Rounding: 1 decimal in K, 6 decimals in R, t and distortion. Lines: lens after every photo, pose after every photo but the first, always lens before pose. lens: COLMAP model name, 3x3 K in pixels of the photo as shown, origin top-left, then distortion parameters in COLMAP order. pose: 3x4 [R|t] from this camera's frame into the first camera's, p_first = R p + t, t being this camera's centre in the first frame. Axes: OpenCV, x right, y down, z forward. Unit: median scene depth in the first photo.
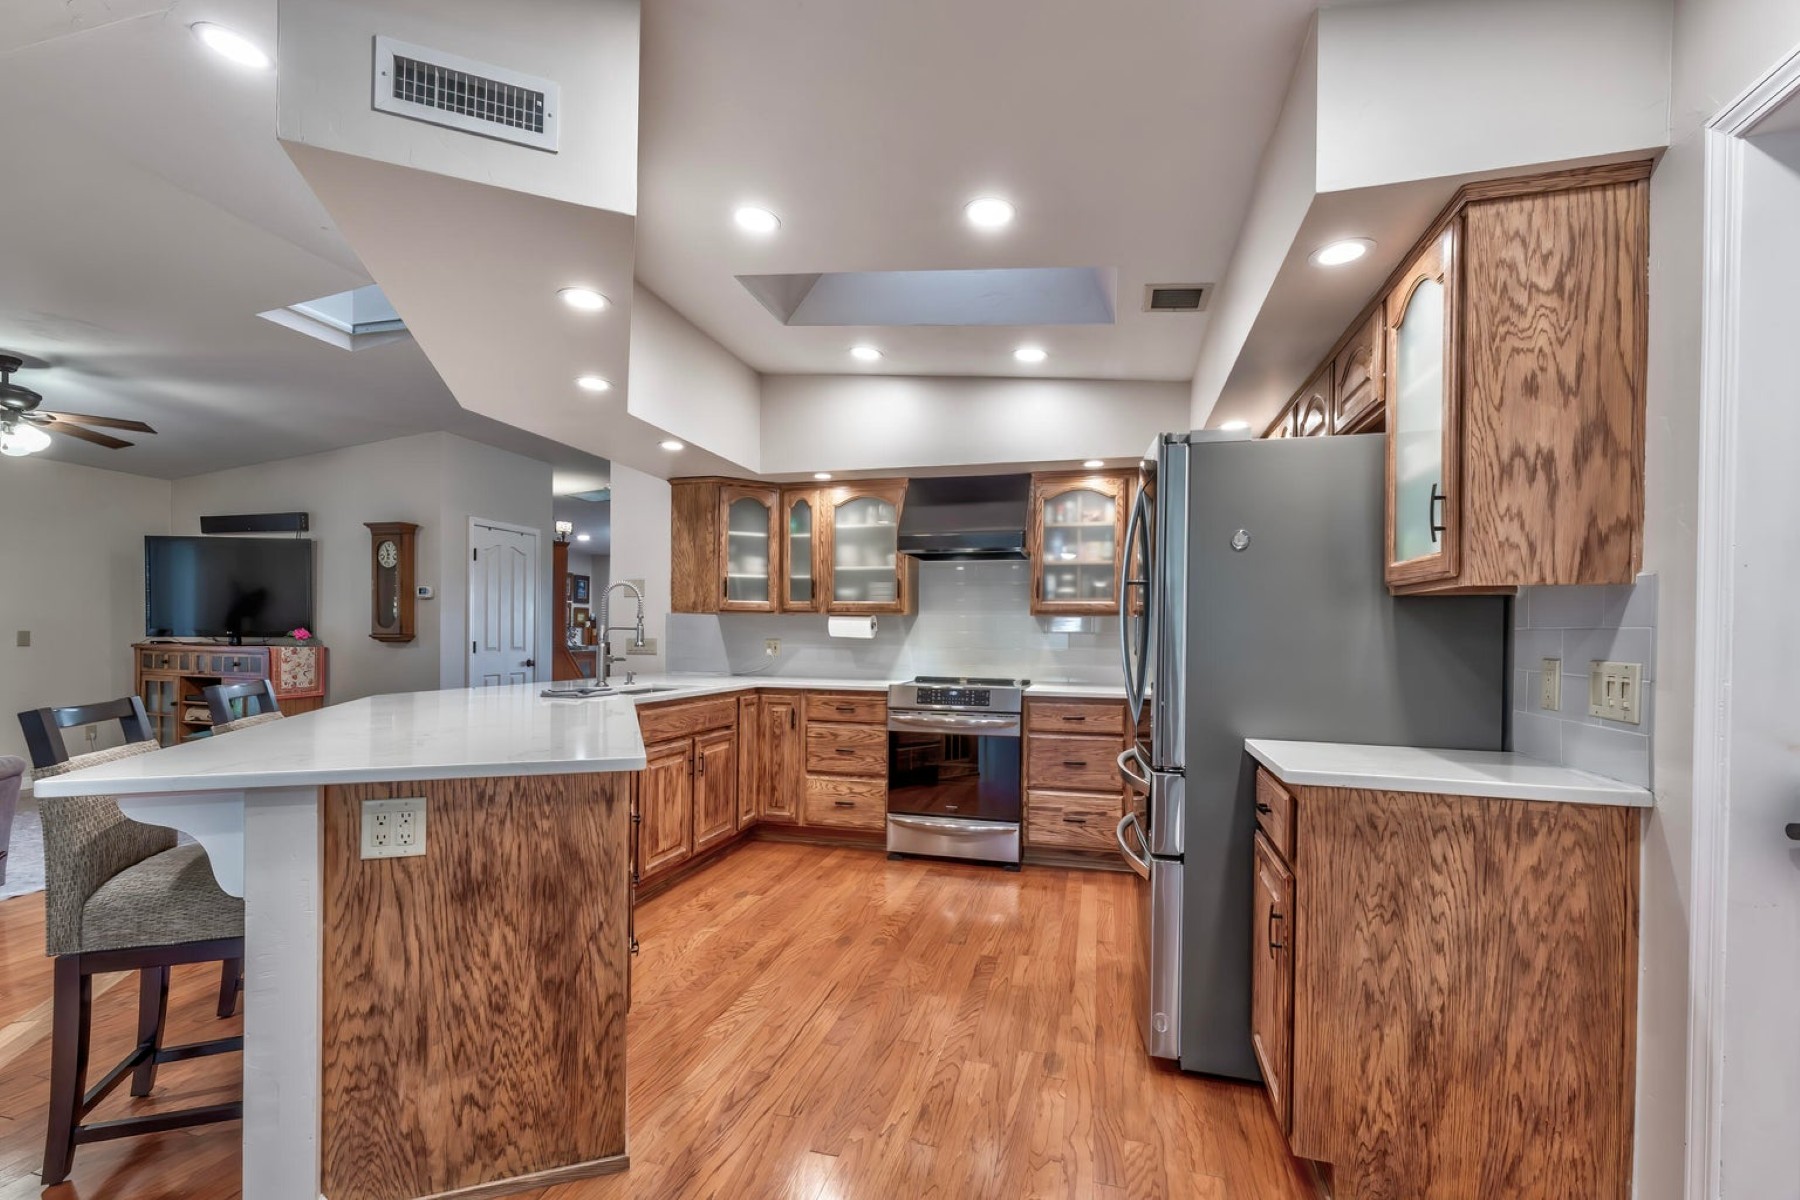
lens RADIAL K [[749.8, 0, 905.2], [0, 749.8, 636.5], [0, 0, 1]] dist [0.009093, 0.000097]
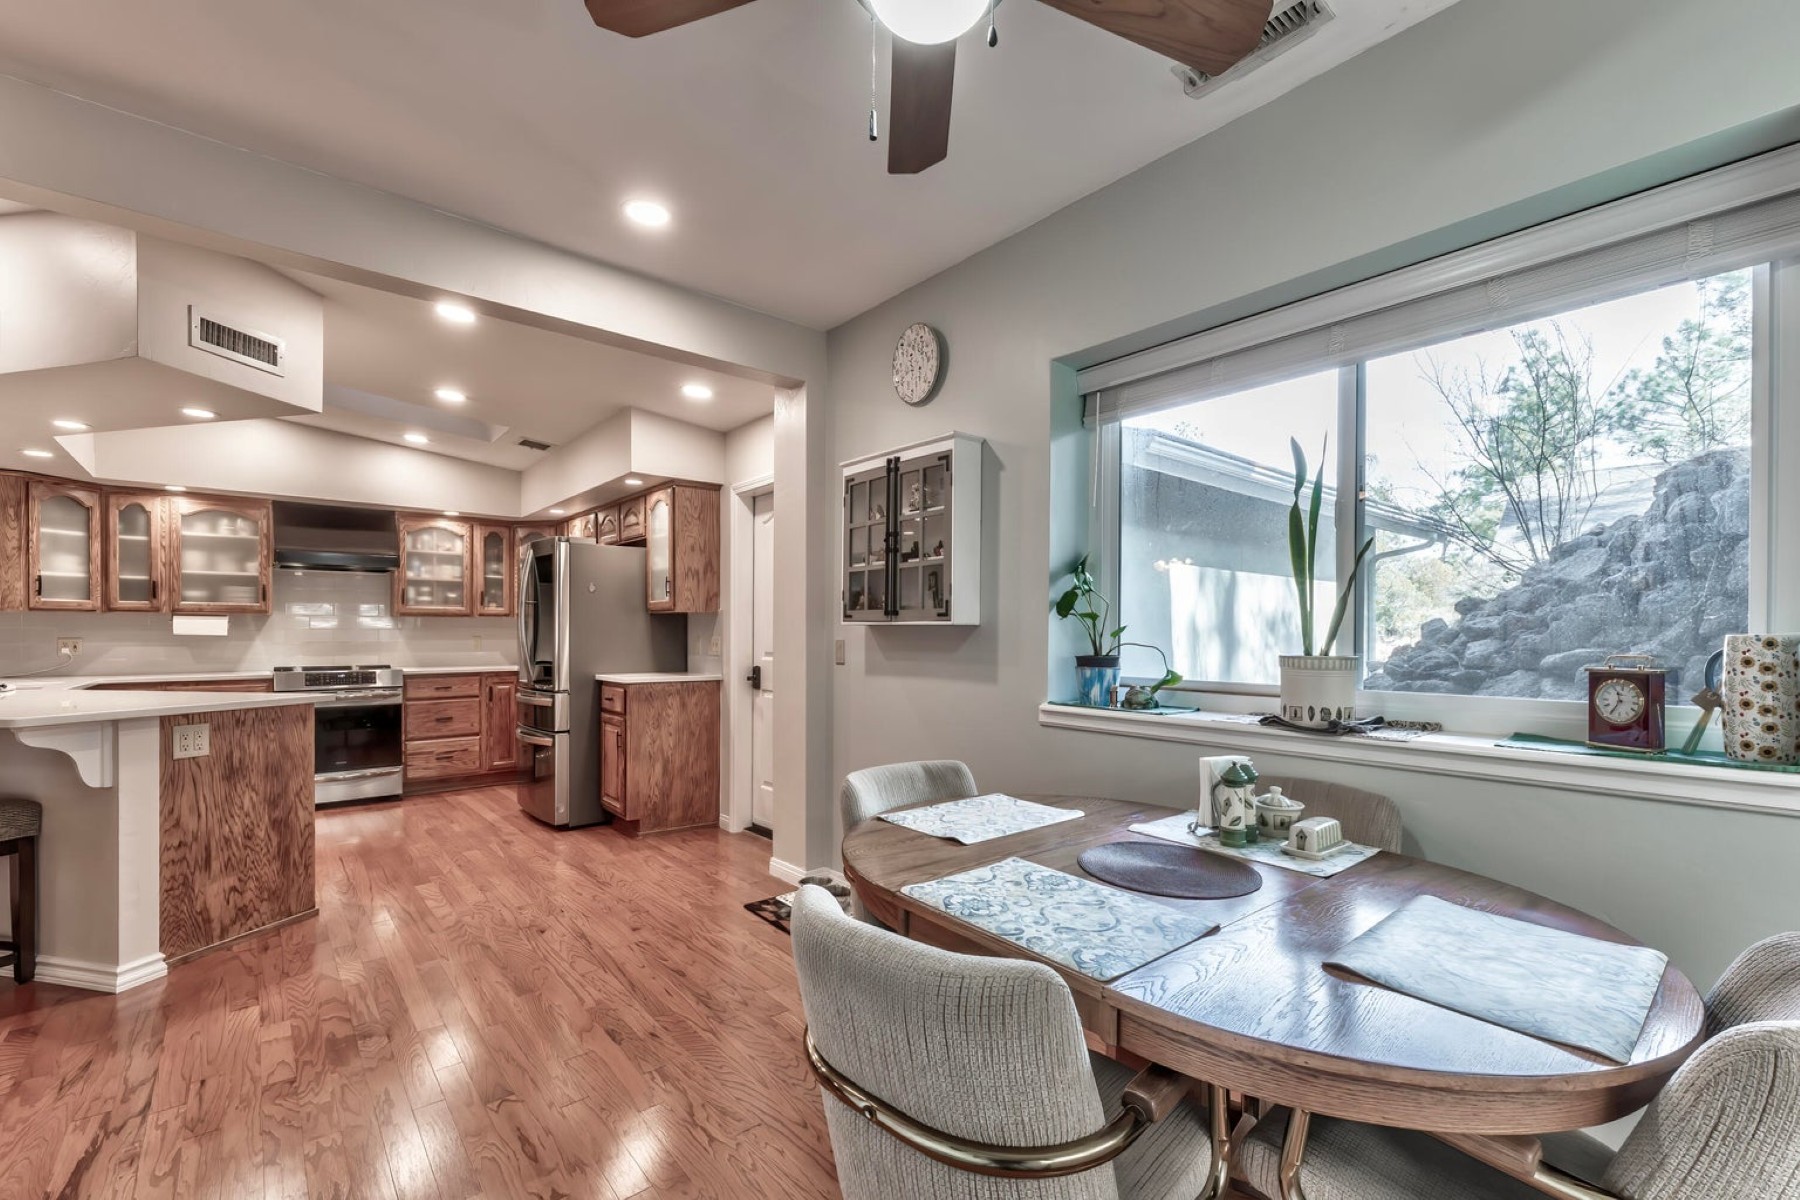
lens RADIAL K [[759.8, 0, 903.0], [0, 759.8, 636.0], [0, 0, 1]] dist [0.002340, 0.000407]
pose [[0.560968, -0.014934, 0.827703, -0.491381], [0.010508, 0.999885, 0.010918, 0.001588], [-0.827771, 0.002573, 0.561061, -0.564841]]
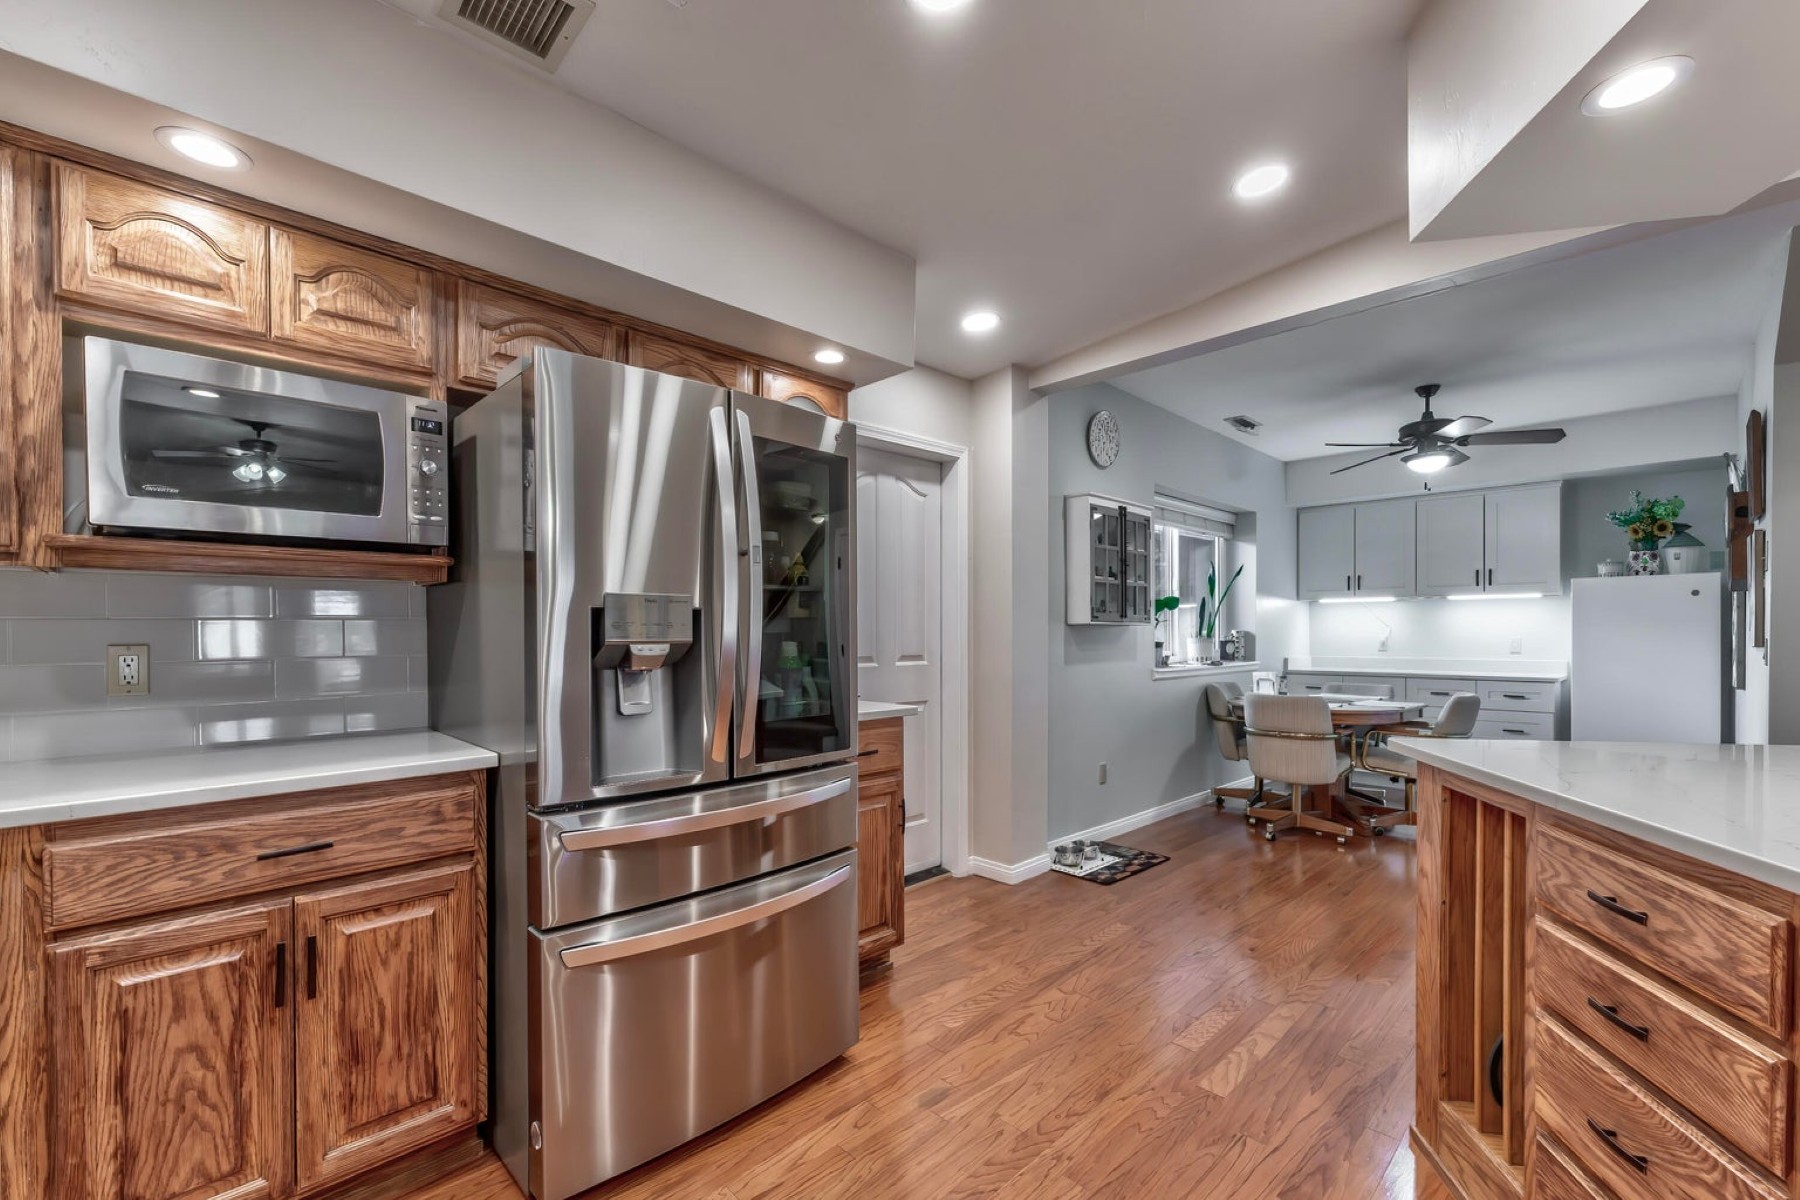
lens RADIAL K [[759.8, 0, 903.0], [0, 759.8, 636.0], [0, 0, 1]] dist [0.002340, 0.000407]
pose [[-0.865877, -0.011888, 0.500115, -0.129460], [-0.004243, 0.999856, 0.016421, -0.002035], [-0.500238, 0.012097, -0.865803, 0.974806]]
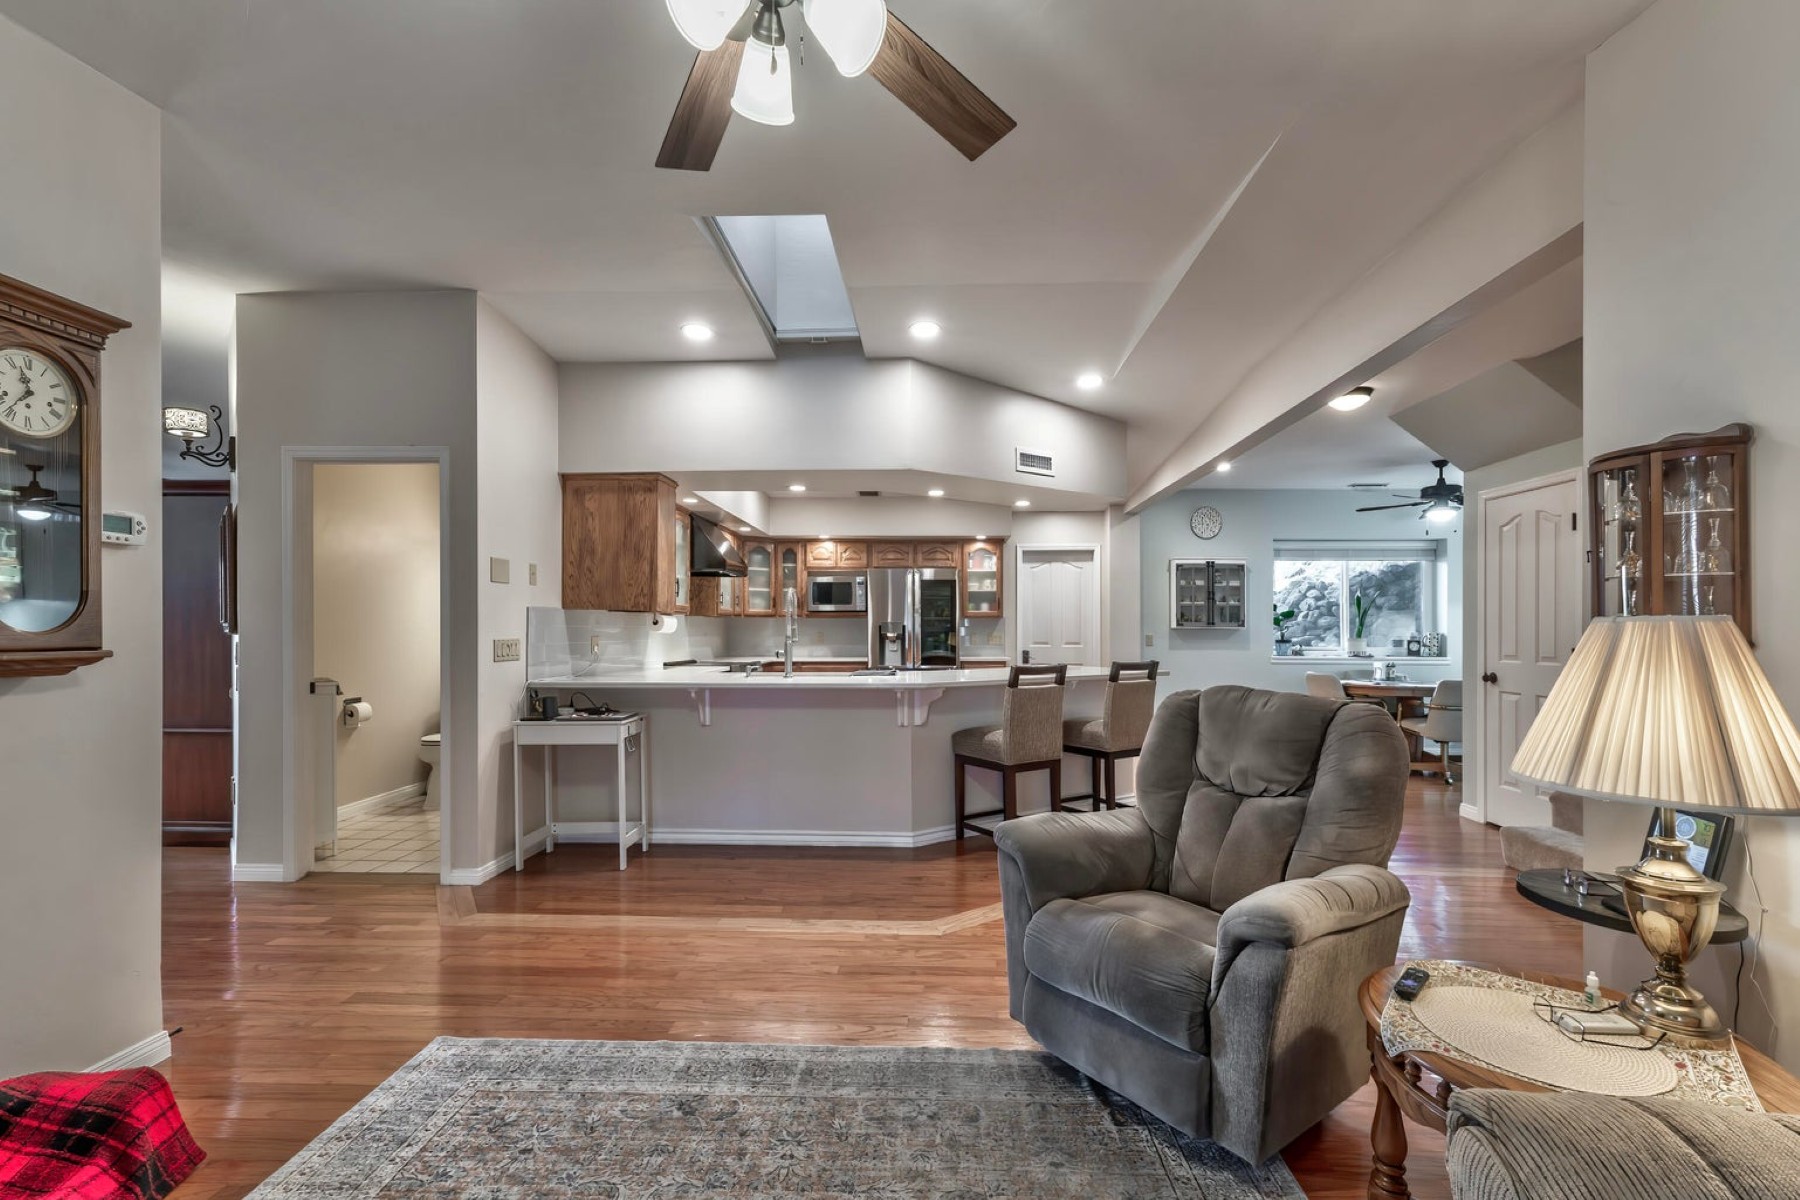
lens RADIAL K [[763.5, 0, 893.9], [0, 763.5, 631.4], [0, 0, 1]] dist [-0.035583, 0.000088]
pose [[-0.211317, -0.015173, 0.977300, -1.550016], [-0.000612, 0.999881, 0.015391, -0.023271], [-0.977417, 0.002654, -0.211301, 1.054799]]
